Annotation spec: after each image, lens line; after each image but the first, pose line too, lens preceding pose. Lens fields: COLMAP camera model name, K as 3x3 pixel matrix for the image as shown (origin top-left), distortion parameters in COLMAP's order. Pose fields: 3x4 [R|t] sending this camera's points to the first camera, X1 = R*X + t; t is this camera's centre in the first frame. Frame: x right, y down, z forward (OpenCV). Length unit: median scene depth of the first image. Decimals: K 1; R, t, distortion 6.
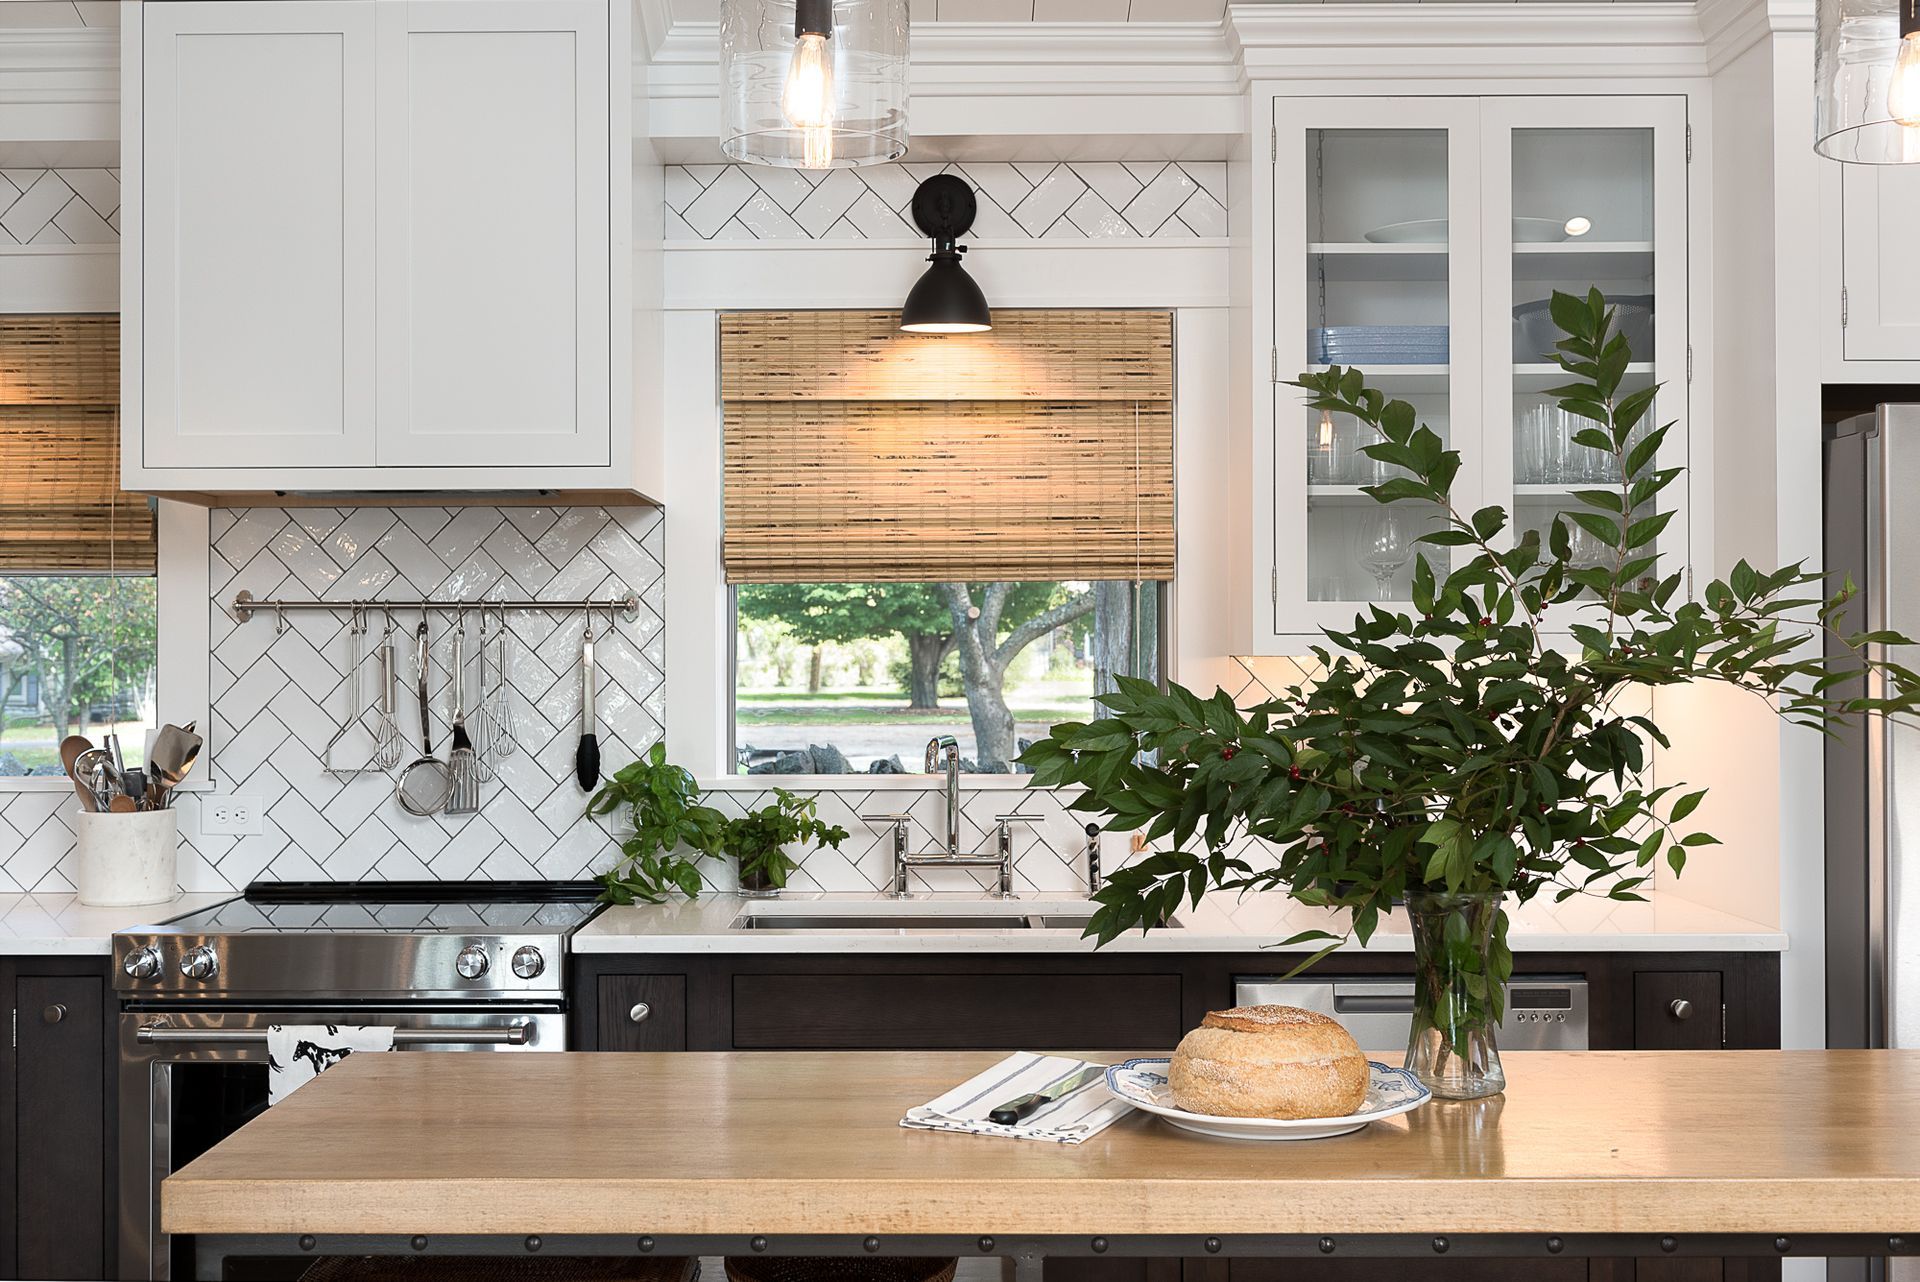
lens RADIAL K [[1994.7, 0, 960.0], [0, 1994.7, 641.0], [0, 0, 1]] dist [-0.018914, 0.015839]
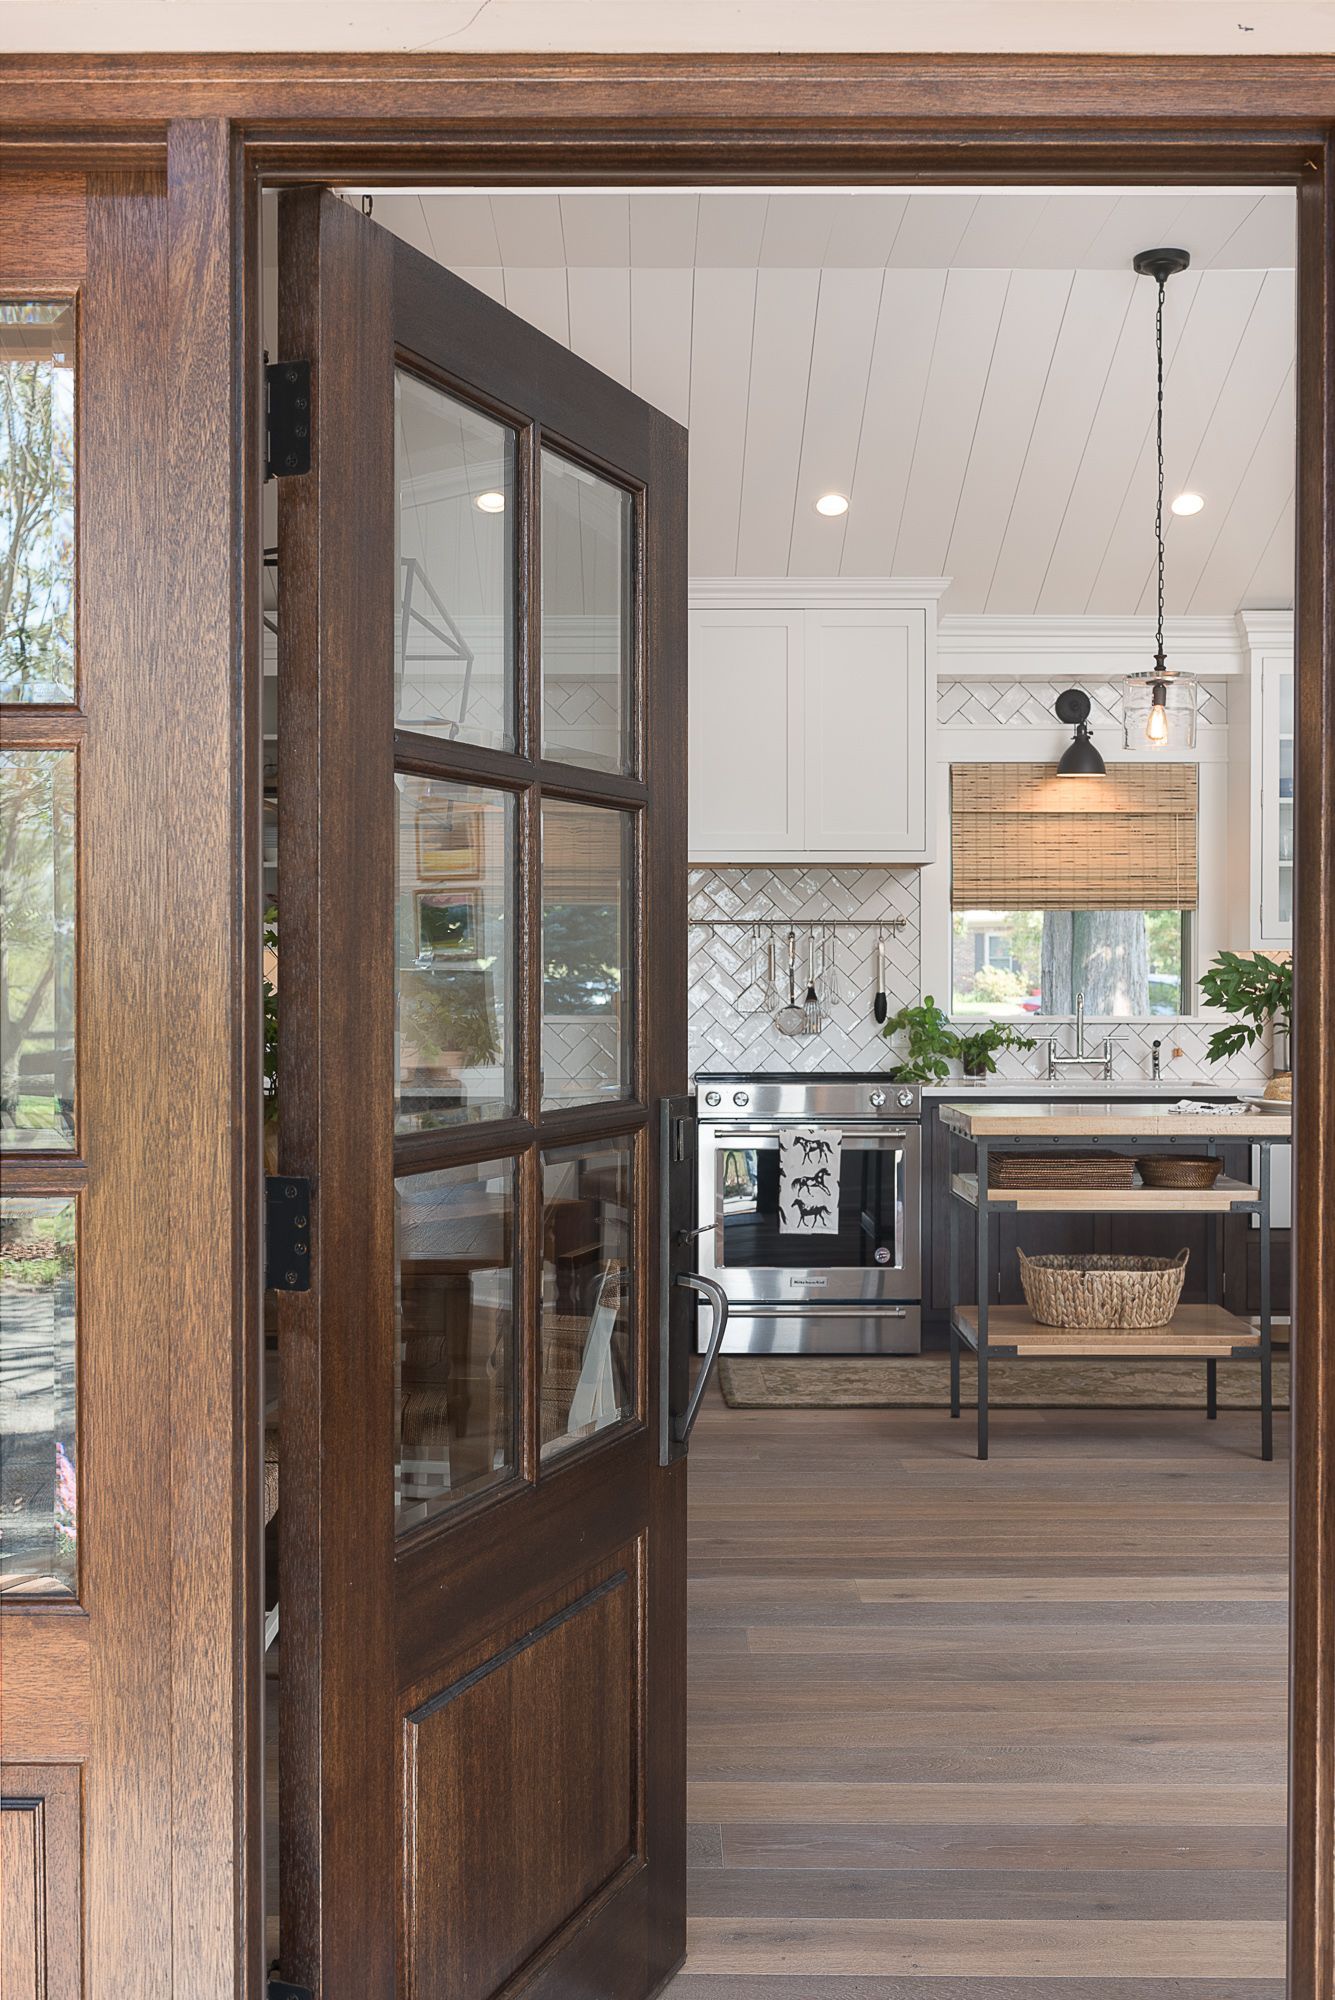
lens RADIAL K [[2077.8, 0, 667.5], [0, 2077.8, 1000.0], [0, 0, 1]] dist [-0.018914, 0.015839]
pose [[0.999978, 0.004405, -0.005015, -0.372435], [-0.004330, 0.999880, 0.014854, 0.025904], [0.005080, -0.014832, 0.999877, -0.922411]]
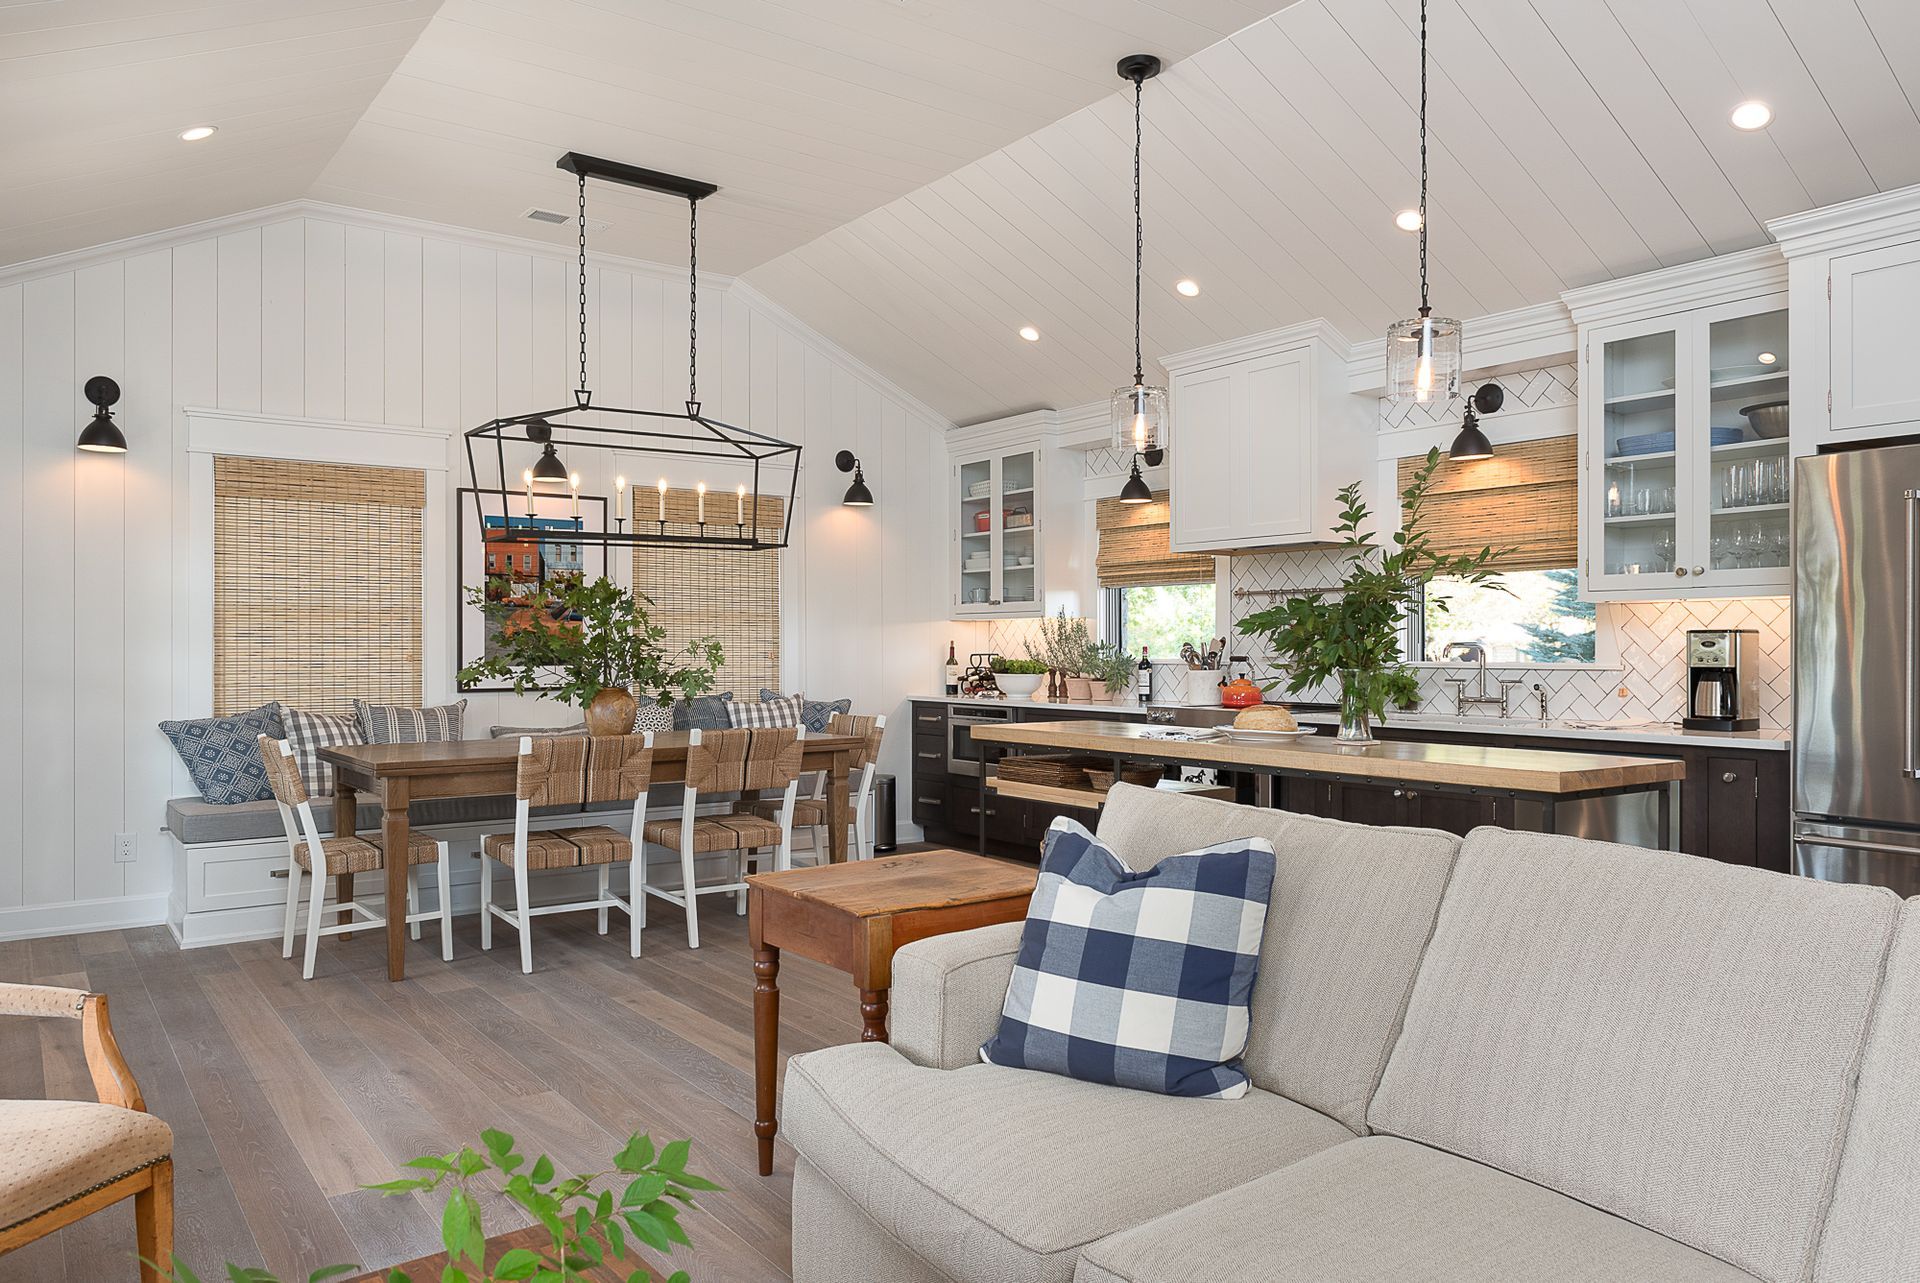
lens RADIAL K [[1295.1, 0, 960.0], [0, 1295.1, 641.5], [0, 0, 1]] dist [-0.001371, 0.001680]
pose [[0.597638, -0.000484, -0.801766, 0.776420], [0.002209, 0.999997, 0.001043, 0.042476], [0.801763, -0.002395, 0.597638, -0.299365]]
